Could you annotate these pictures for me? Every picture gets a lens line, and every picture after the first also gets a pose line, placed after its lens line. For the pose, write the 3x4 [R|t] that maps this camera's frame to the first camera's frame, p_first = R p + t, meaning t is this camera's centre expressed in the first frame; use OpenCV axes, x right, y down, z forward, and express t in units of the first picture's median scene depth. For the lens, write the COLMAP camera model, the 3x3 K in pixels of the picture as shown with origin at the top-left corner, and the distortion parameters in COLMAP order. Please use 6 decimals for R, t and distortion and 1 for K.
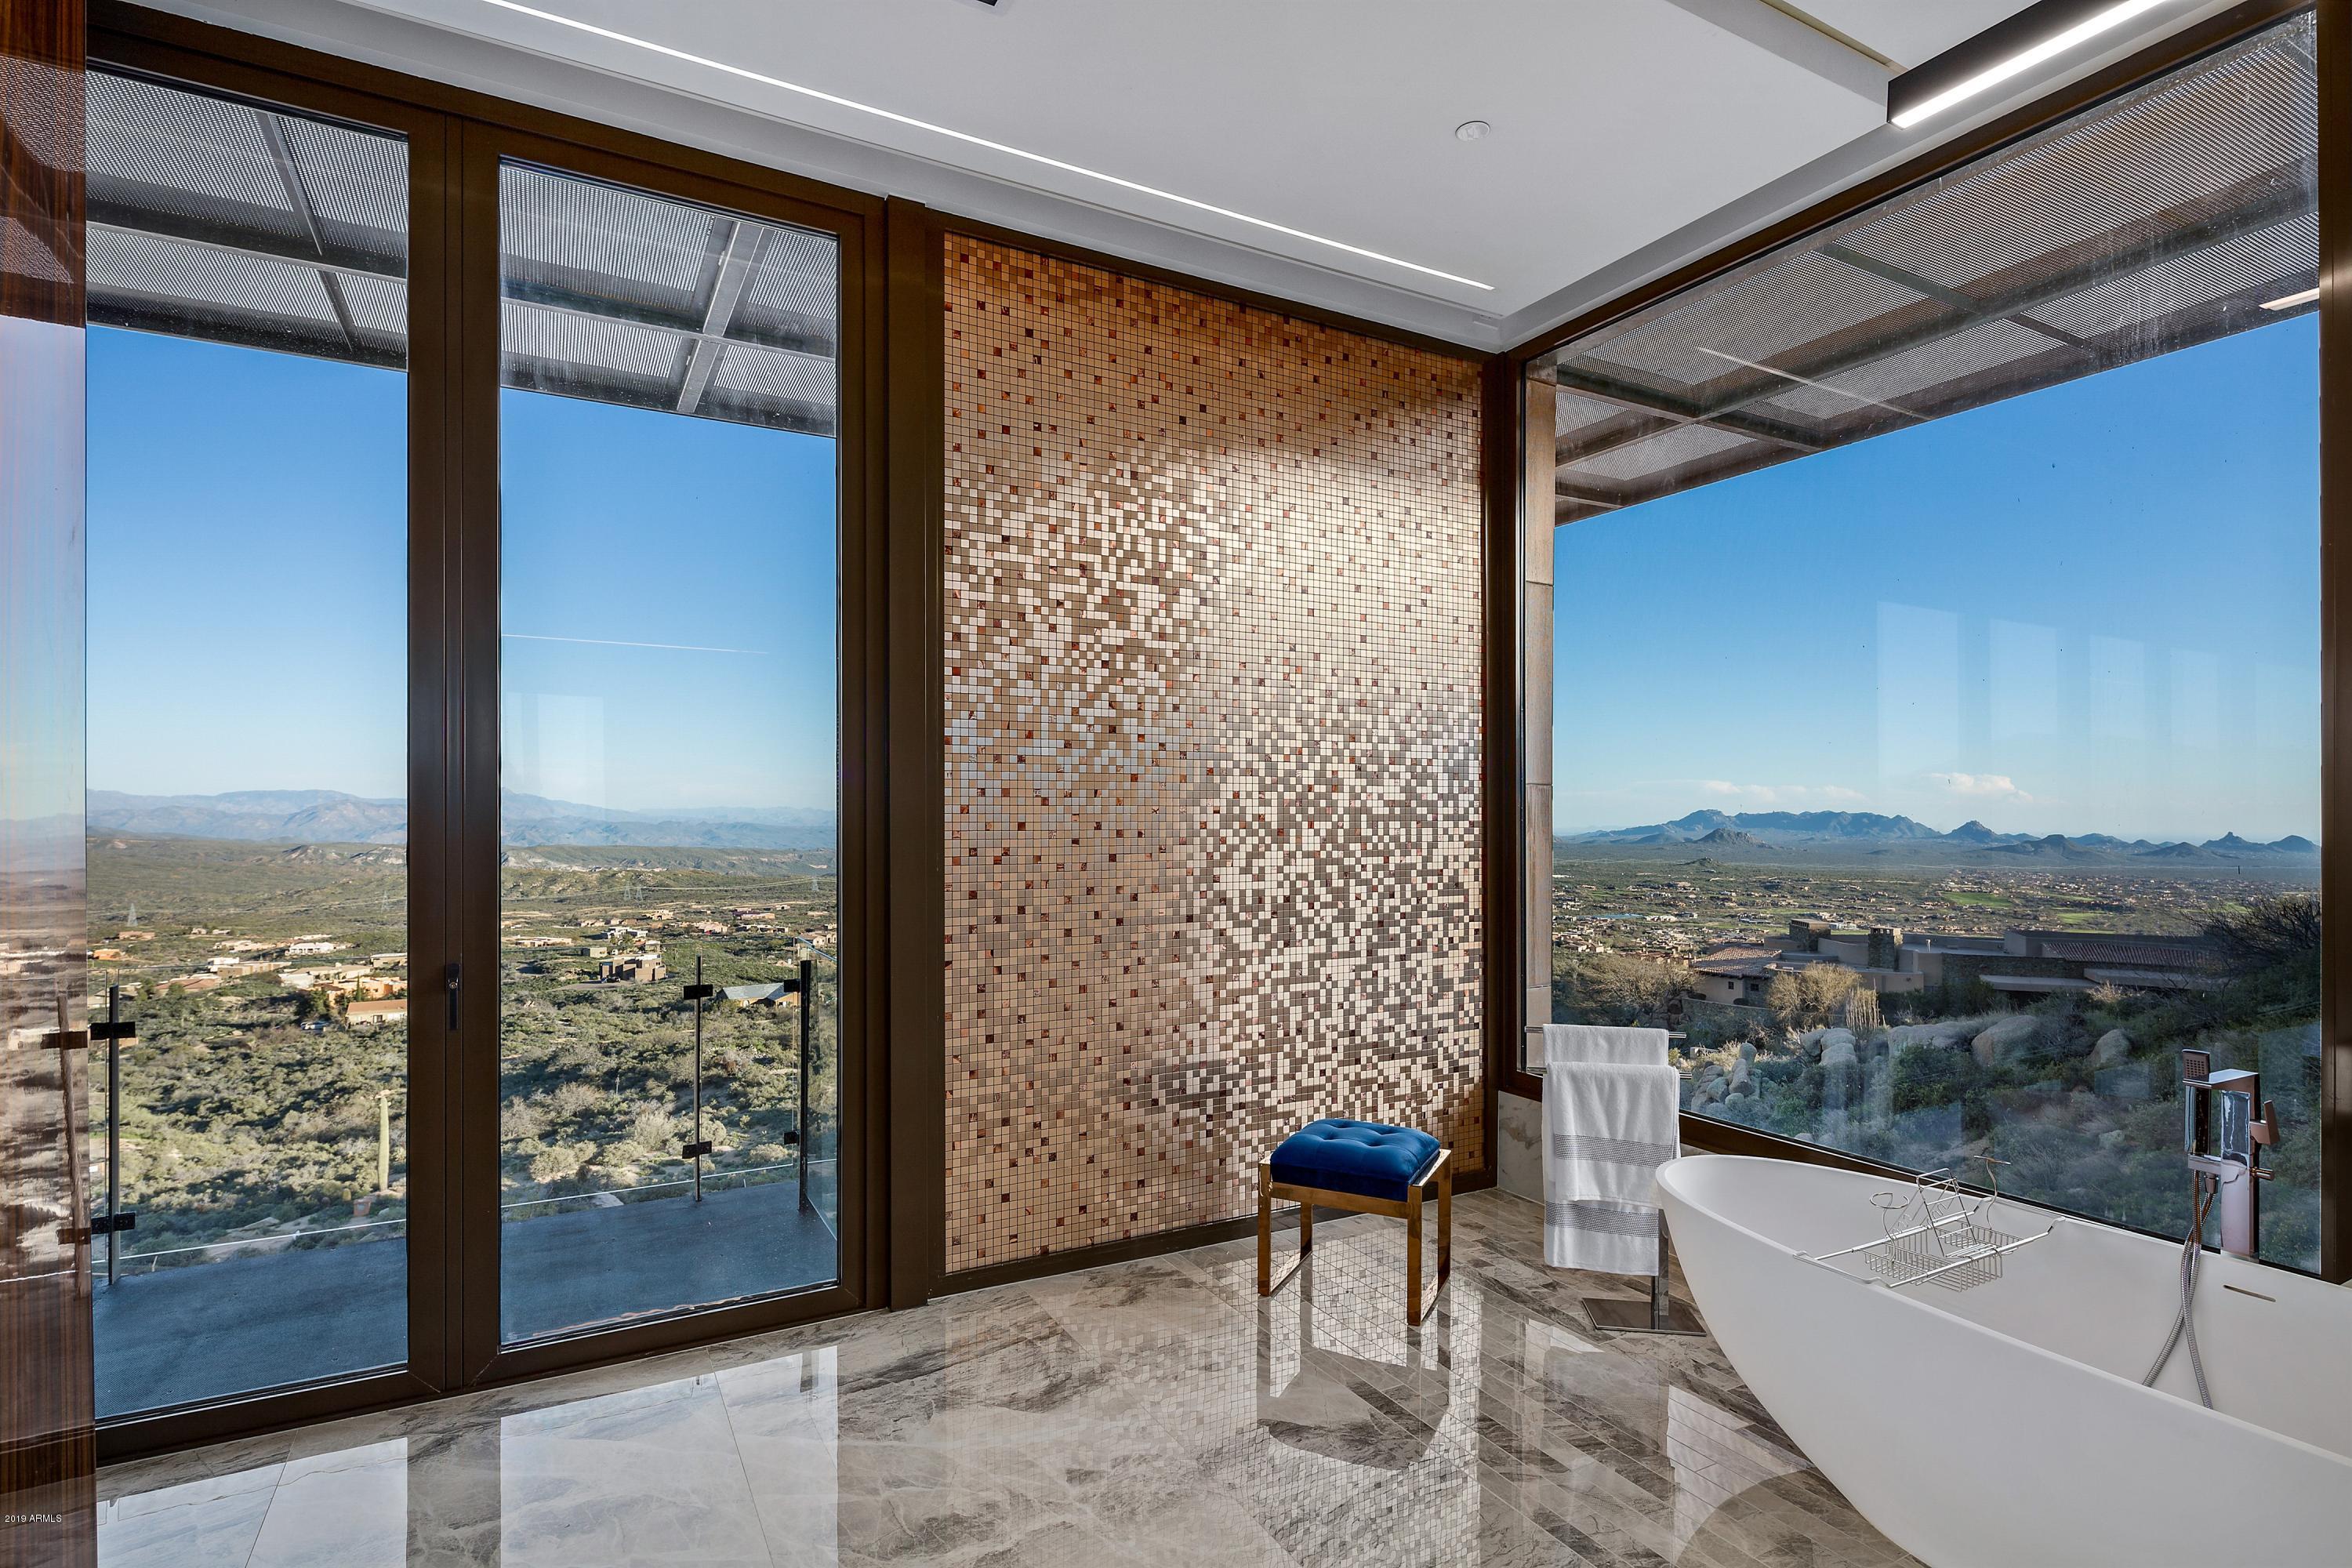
lens RADIAL K [[1148.7, 0, 1169.4], [0, 1148.7, 808.4], [0, 0, 1]] dist [0.000031, -0.000507]
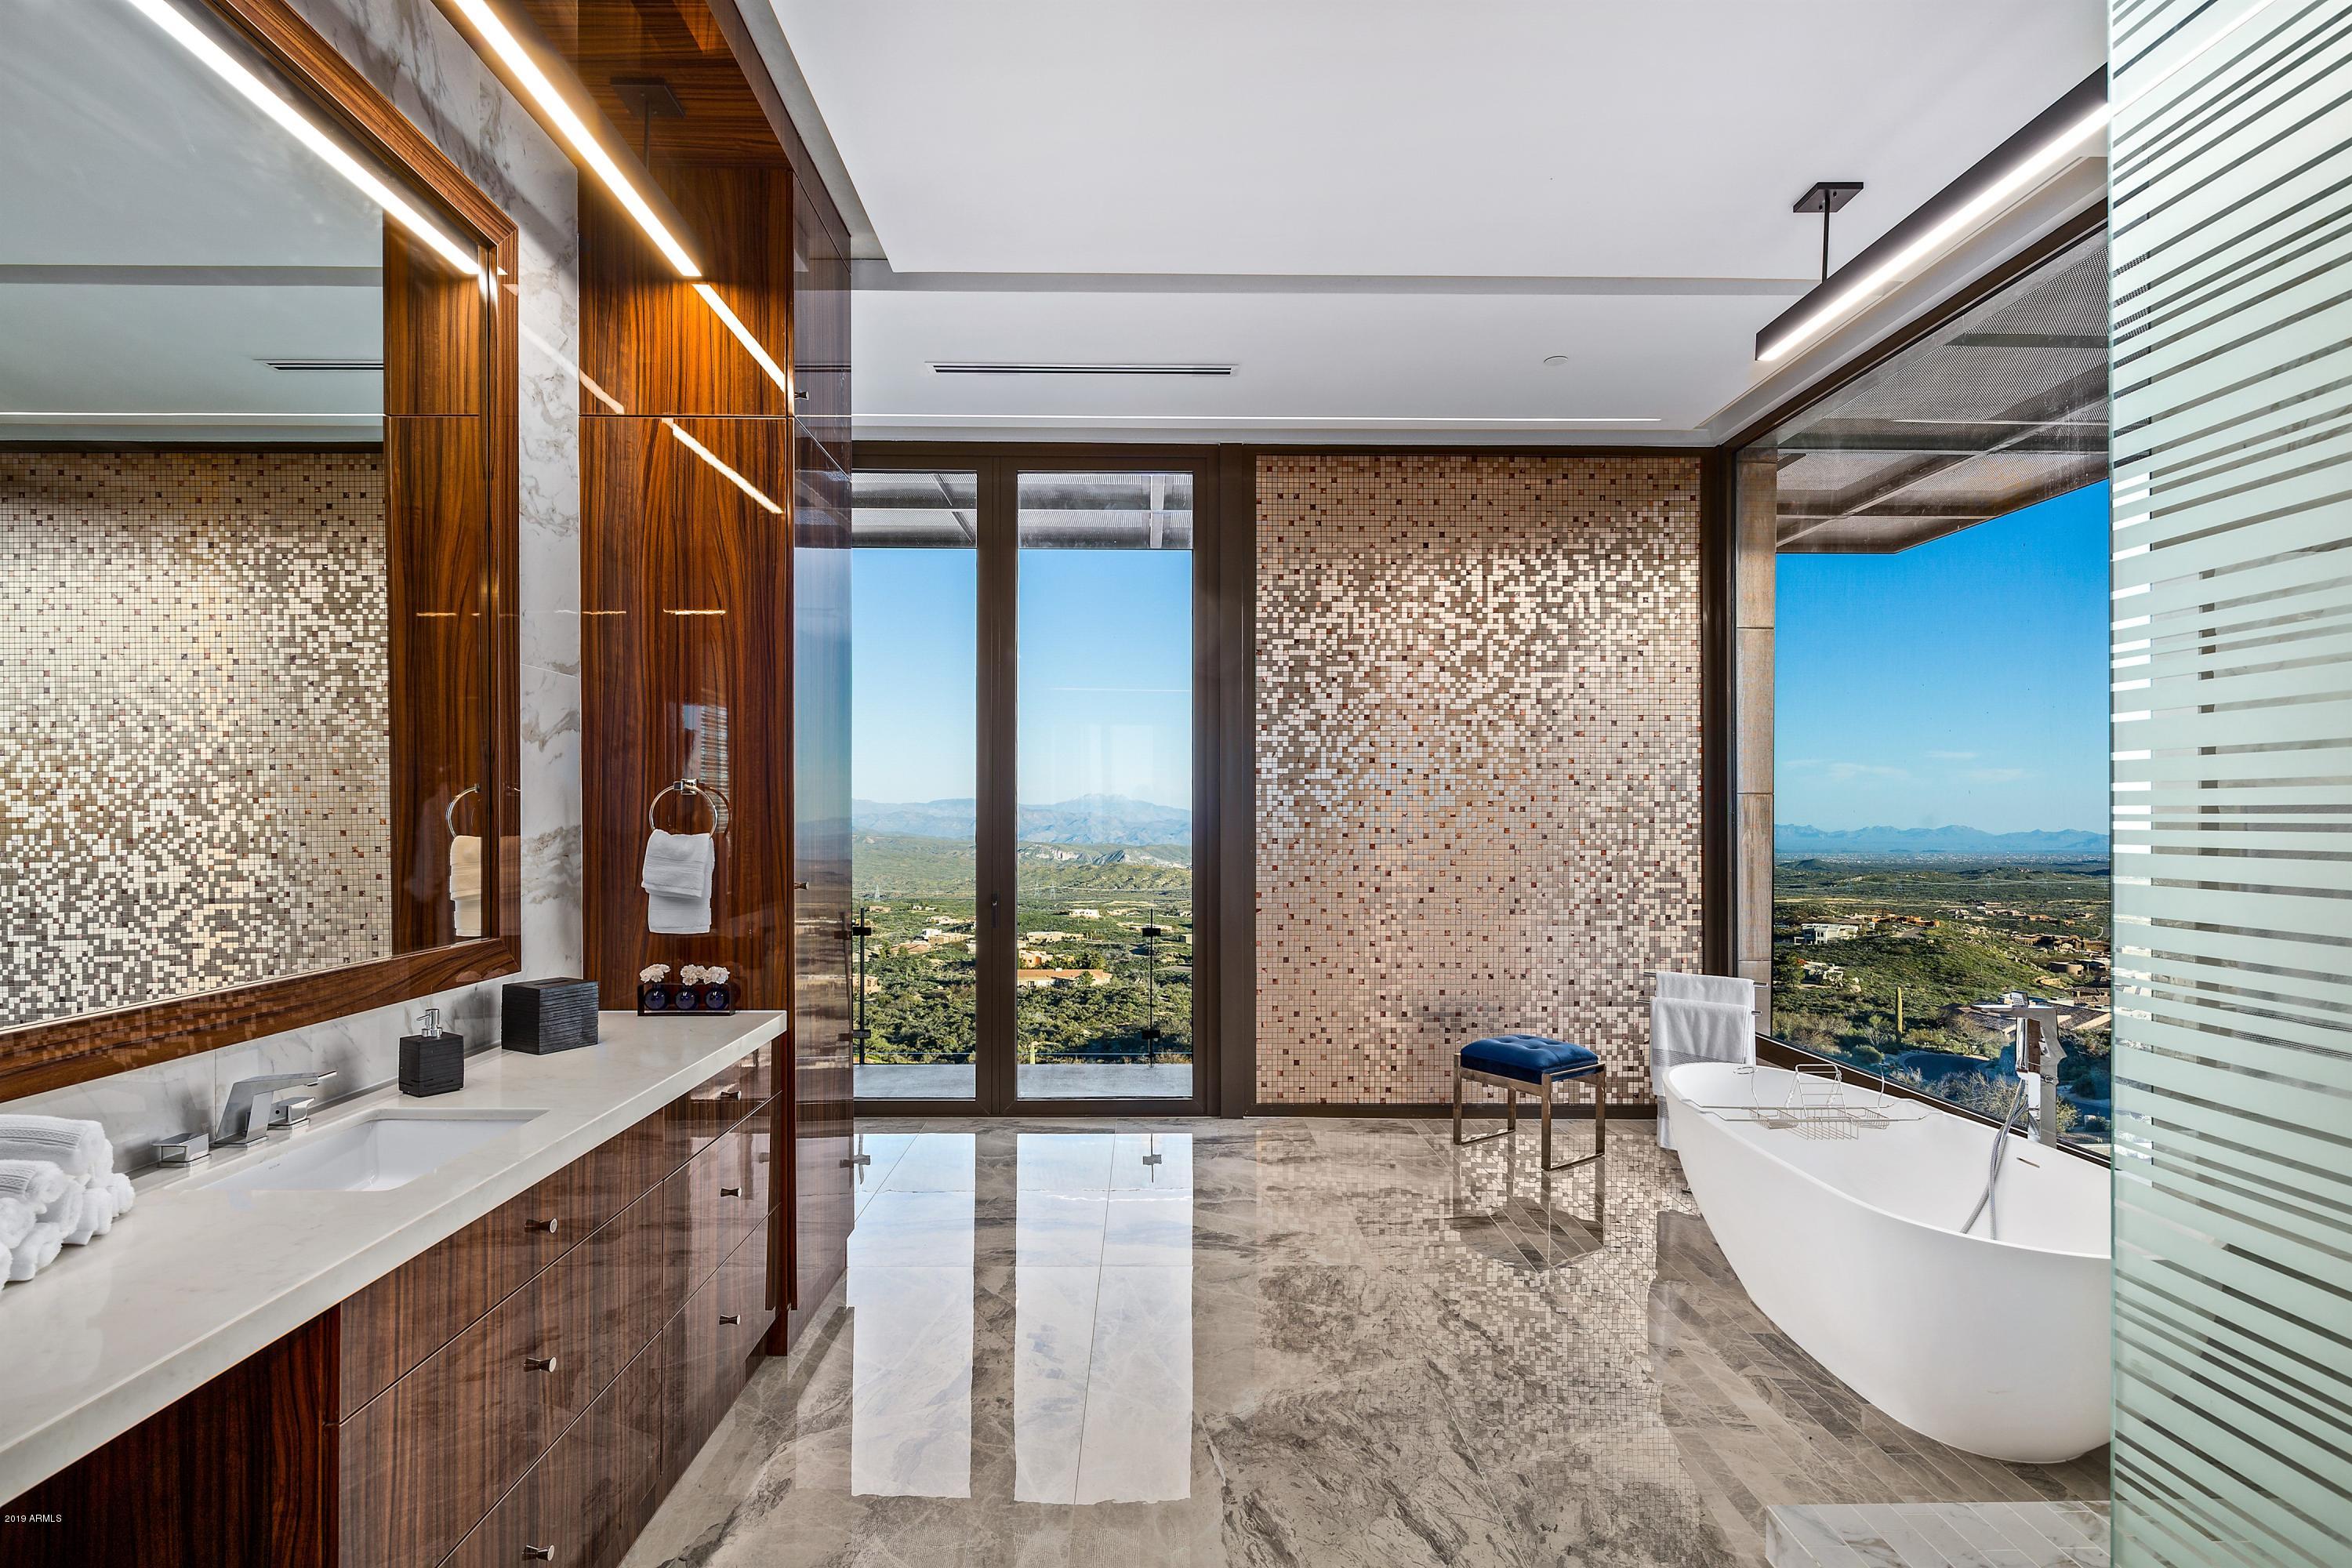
lens RADIAL K [[1148.7, 0, 1181.5], [0, 1148.7, 800.2], [0, 0, 1]] dist [0.000031, -0.000507]
pose [[0.888599, -0.004931, -0.458658, 0.363042], [-0.000020, 0.999942, -0.010788, -0.000769], [0.458685, 0.009596, 0.888547, -0.385451]]
